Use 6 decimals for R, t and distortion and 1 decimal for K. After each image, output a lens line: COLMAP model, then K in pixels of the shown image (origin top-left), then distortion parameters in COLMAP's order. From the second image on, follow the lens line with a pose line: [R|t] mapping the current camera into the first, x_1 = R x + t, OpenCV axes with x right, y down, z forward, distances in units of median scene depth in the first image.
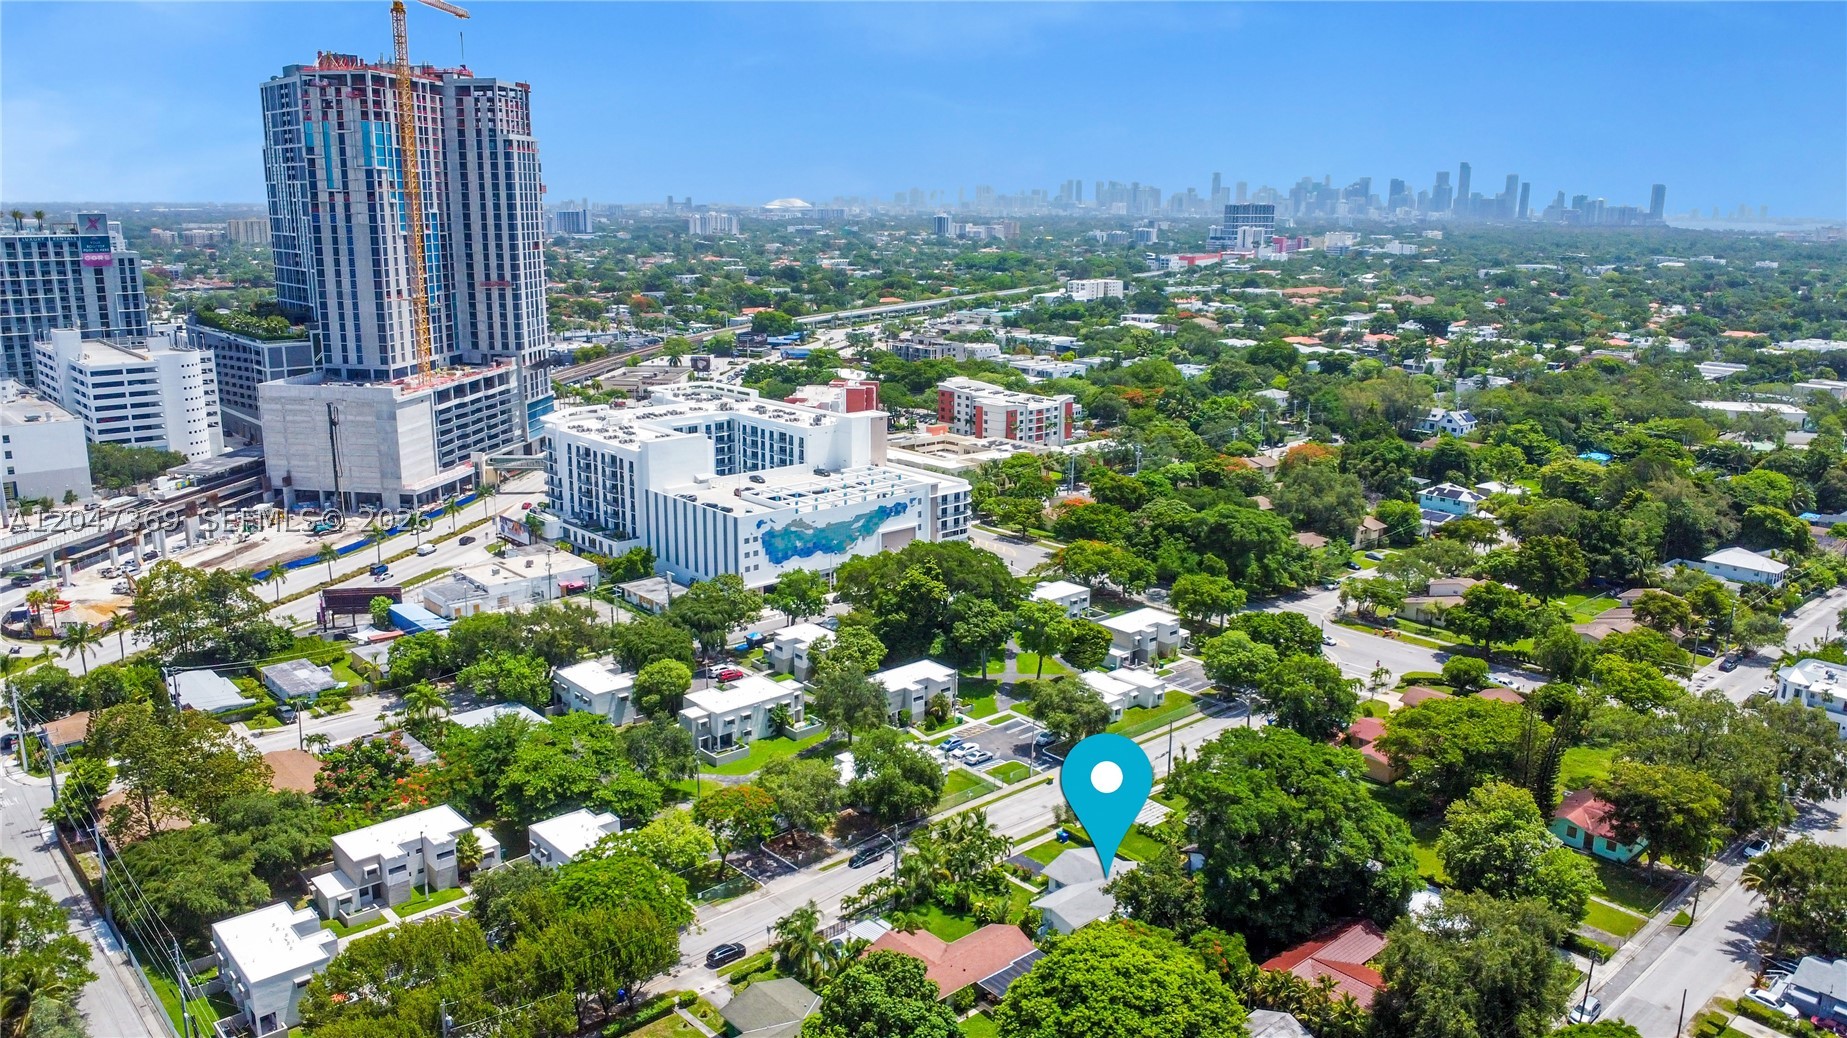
lens RADIAL K [[1336.8, 0, 923.5], [0, 1336.8, 519.0], [0, 0, 1]] dist [-0.032340, -0.000402]
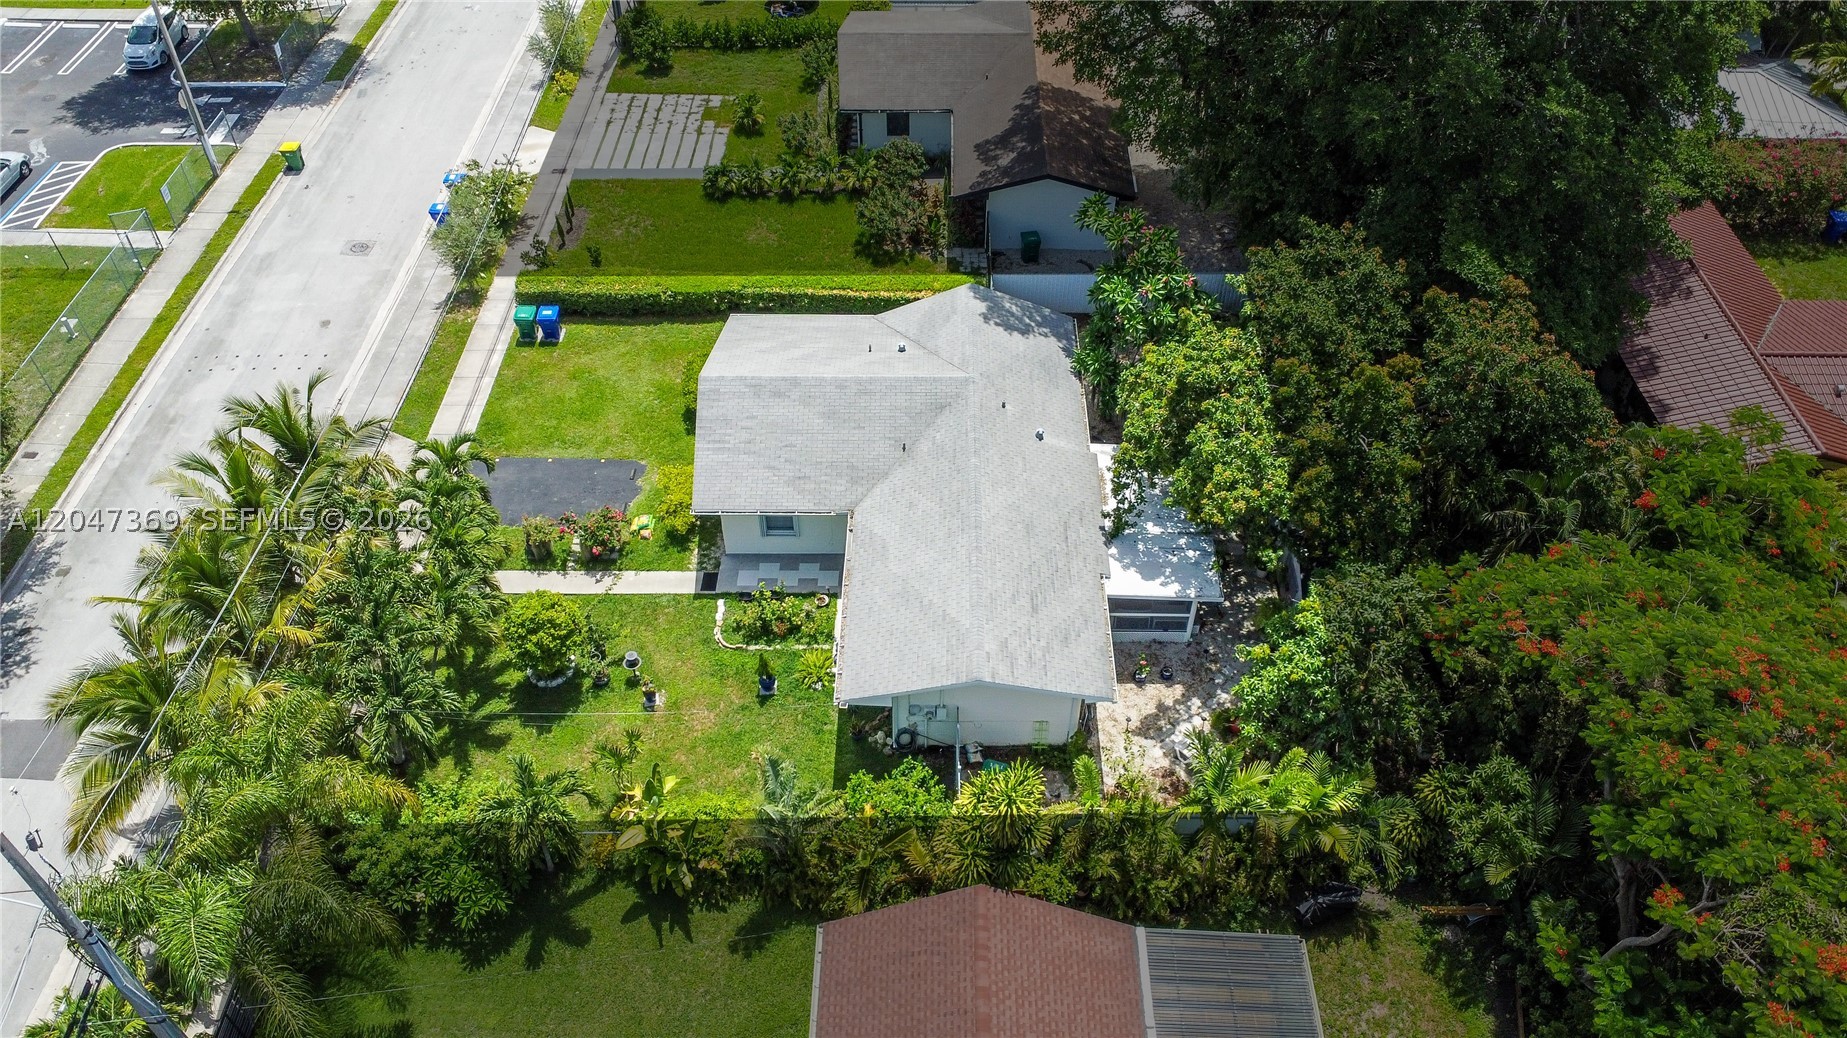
lens RADIAL K [[1336.8, 0, 923.5], [0, 1336.8, 519.0], [0, 0, 1]] dist [-0.032340, -0.000402]
pose [[0.674212, -0.526198, 0.518221, -0.003690], [0.176125, 0.795997, 0.579110, 0.070396], [-0.717229, -0.299172, 0.629348, 0.427119]]
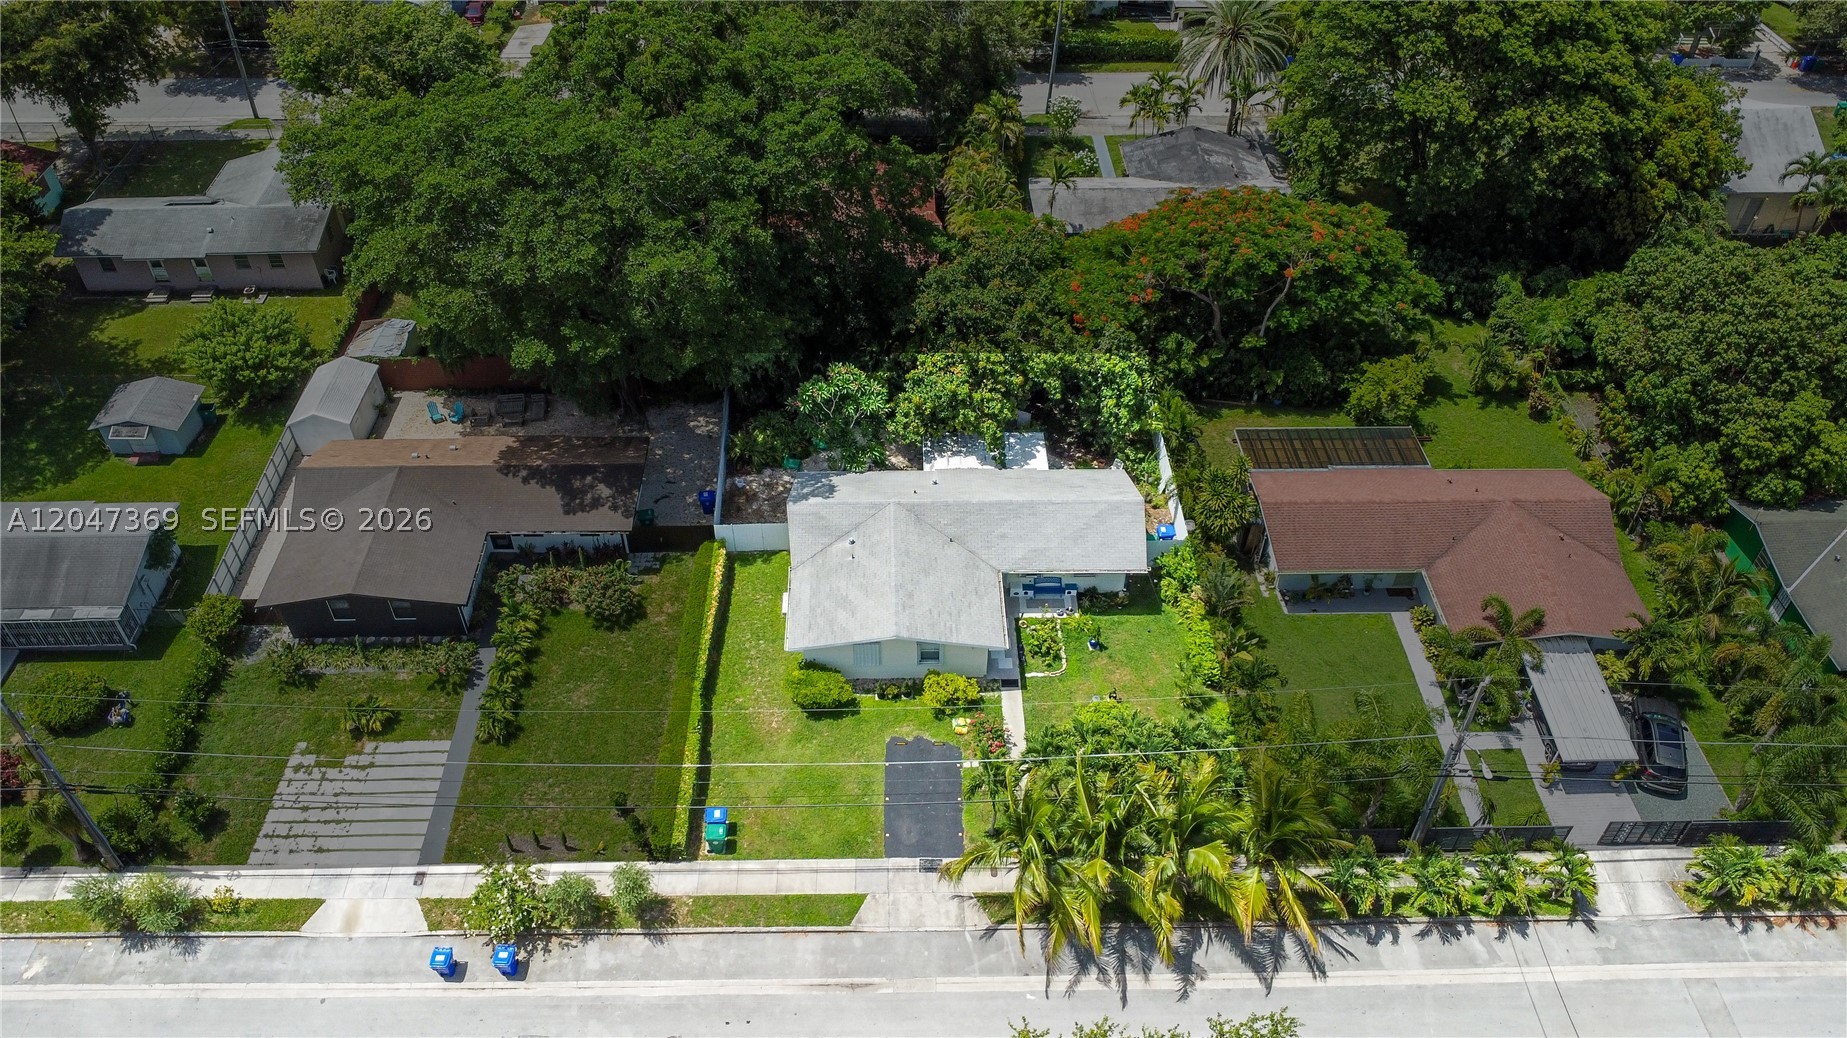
lens RADIAL K [[1336.8, 0, 923.5], [0, 1336.8, 519.0], [0, 0, 1]] dist [-0.032340, -0.000402]
pose [[-0.758518, -0.455017, 0.466487, -0.022779], [0.140876, 0.584427, 0.799124, -0.020440], [-0.636242, 0.671867, -0.379197, 0.583033]]
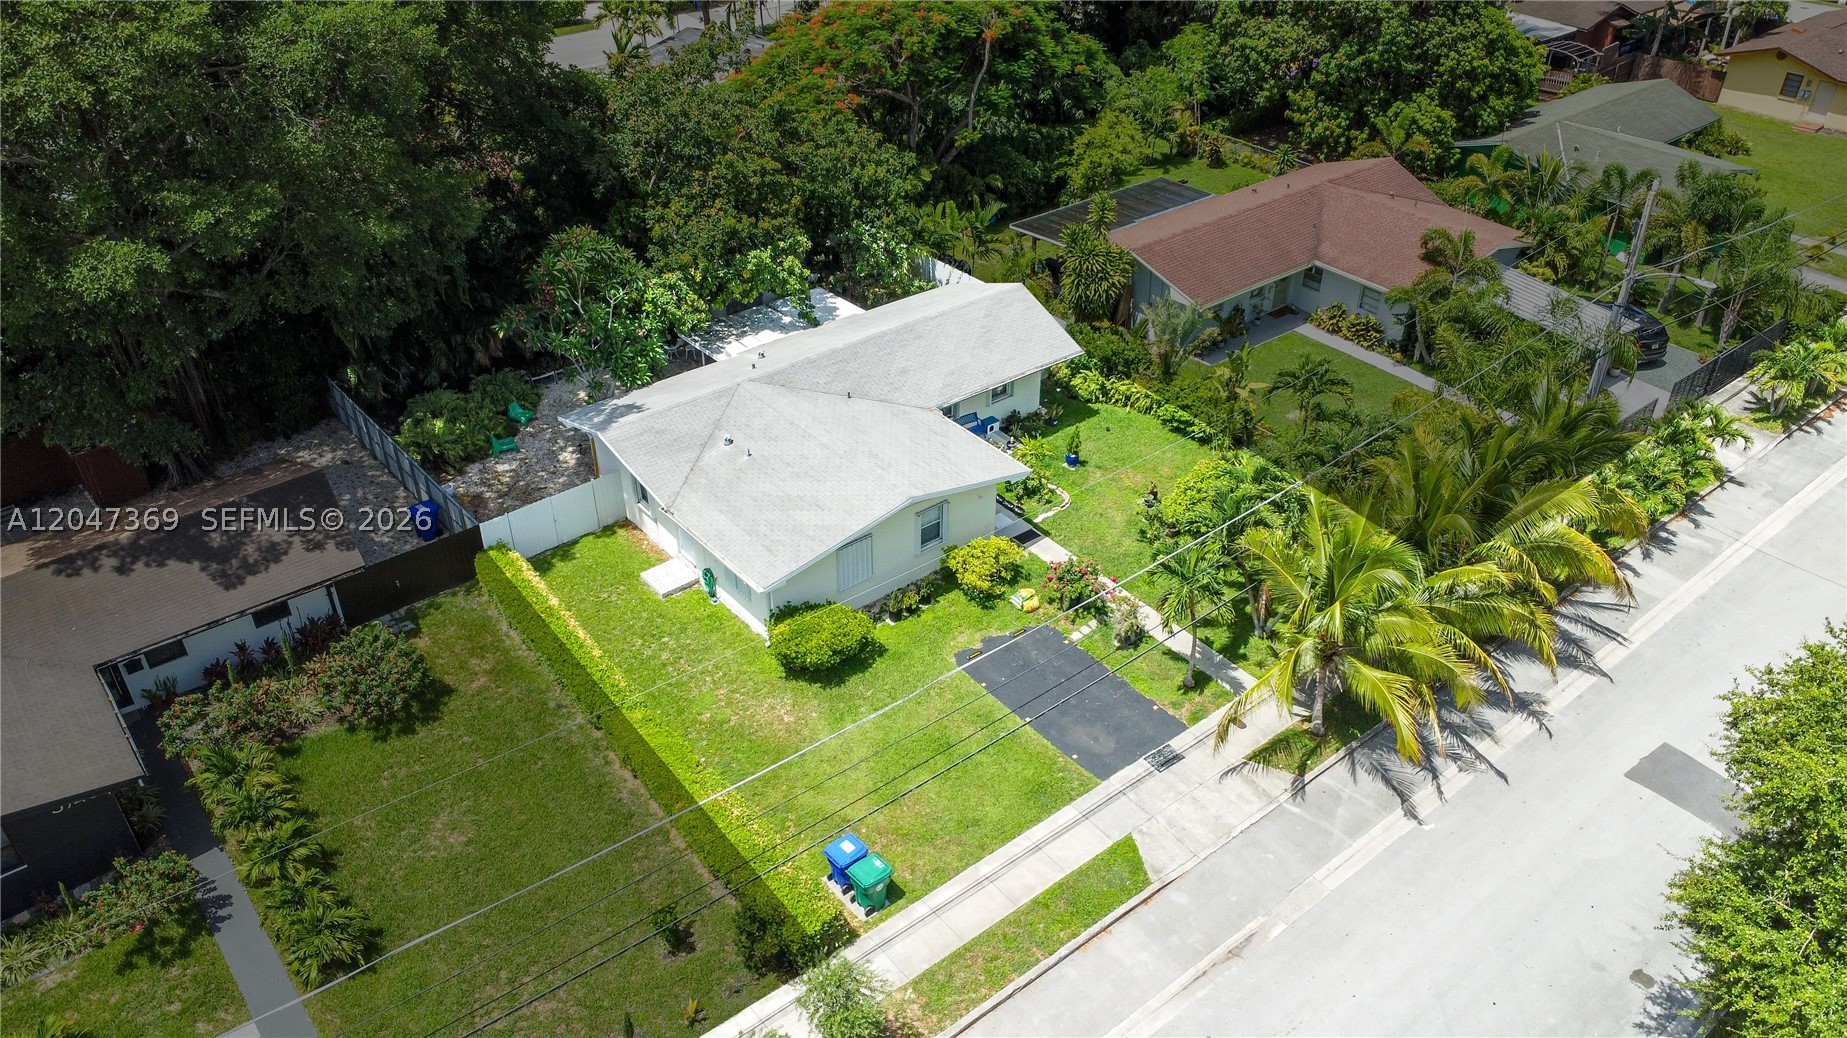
lens RADIAL K [[1354.6, 0, 922.6], [0, 1354.6, 502.9], [0, 0, 1]] dist [-0.021809, -0.000883]
pose [[-0.998634, -0.041969, 0.031114, 0.051289], [-0.005505, 0.676759, 0.736184, 0.044955], [-0.051954, 0.735007, -0.676066, 0.607423]]
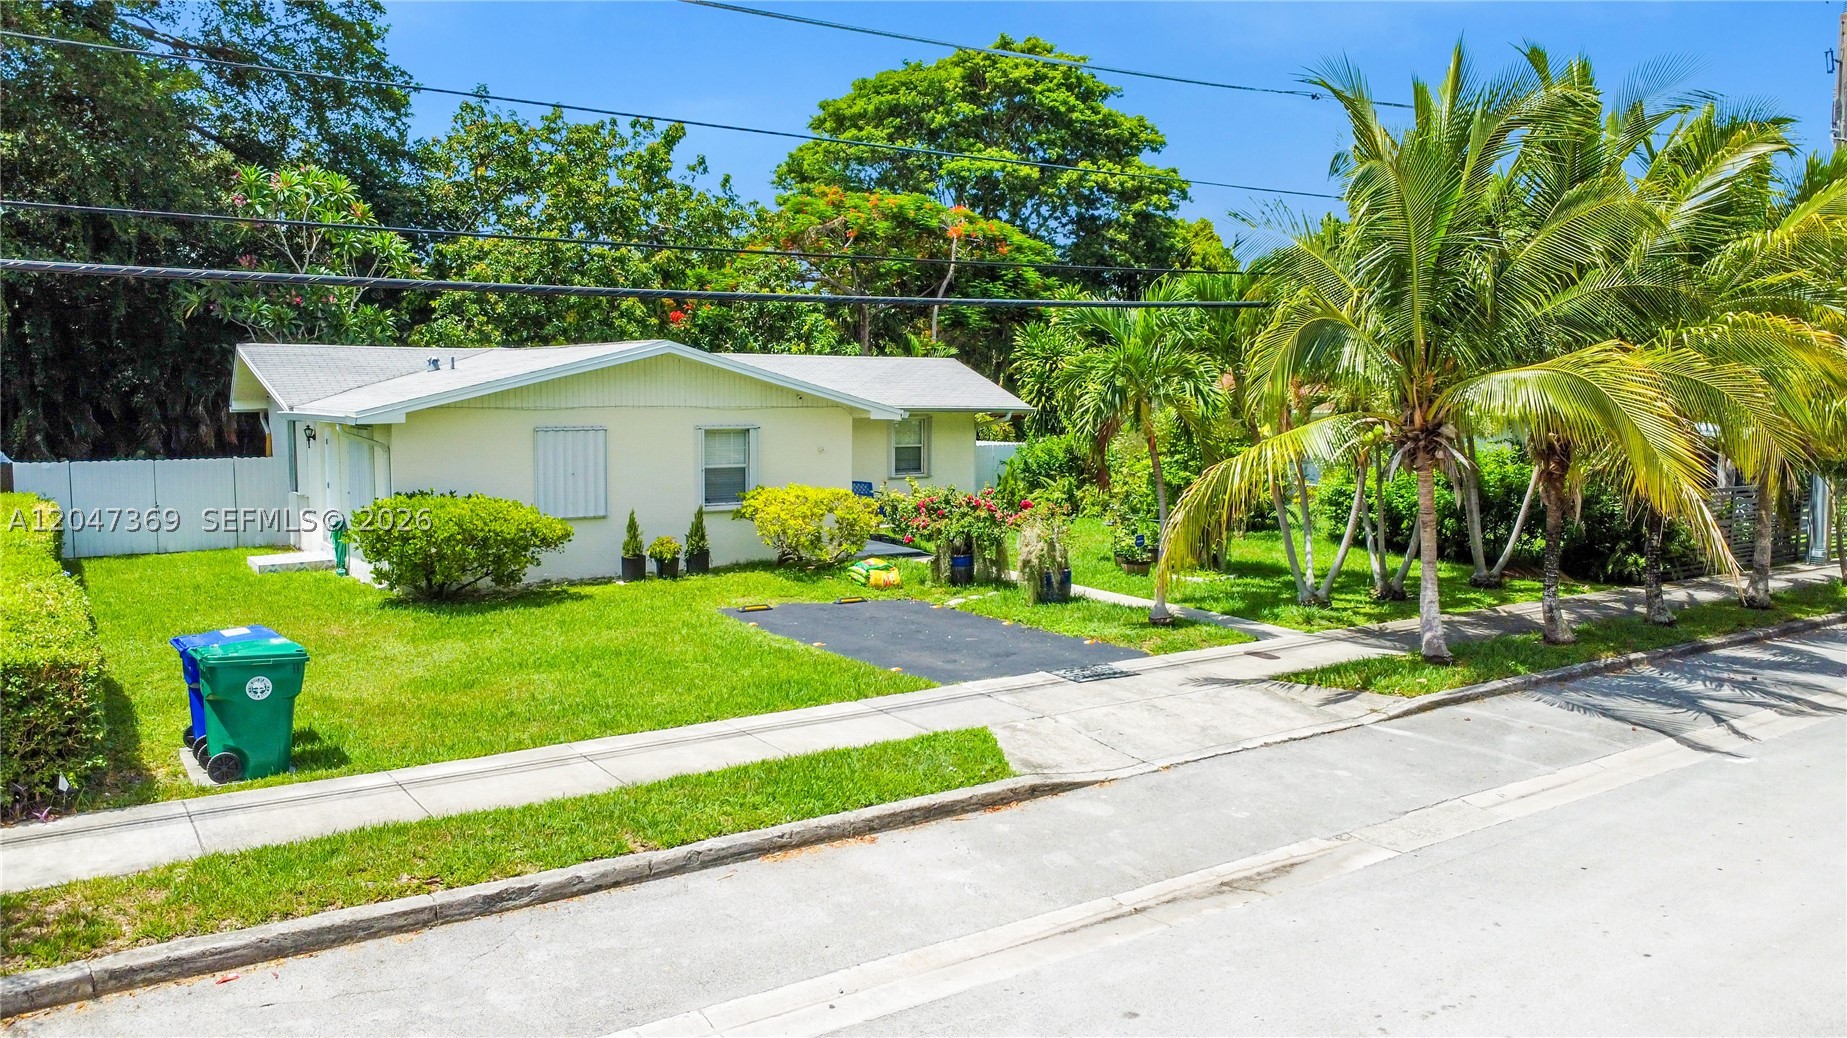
lens RADIAL K [[1336.8, 0, 923.5], [0, 1336.8, 519.0], [0, 0, 1]] dist [-0.032340, -0.000402]
pose [[-0.992599, -0.029176, 0.117879, 0.035055], [0.010706, 0.945903, 0.324274, 0.117272], [-0.120963, 0.323136, -0.938590, 0.592317]]
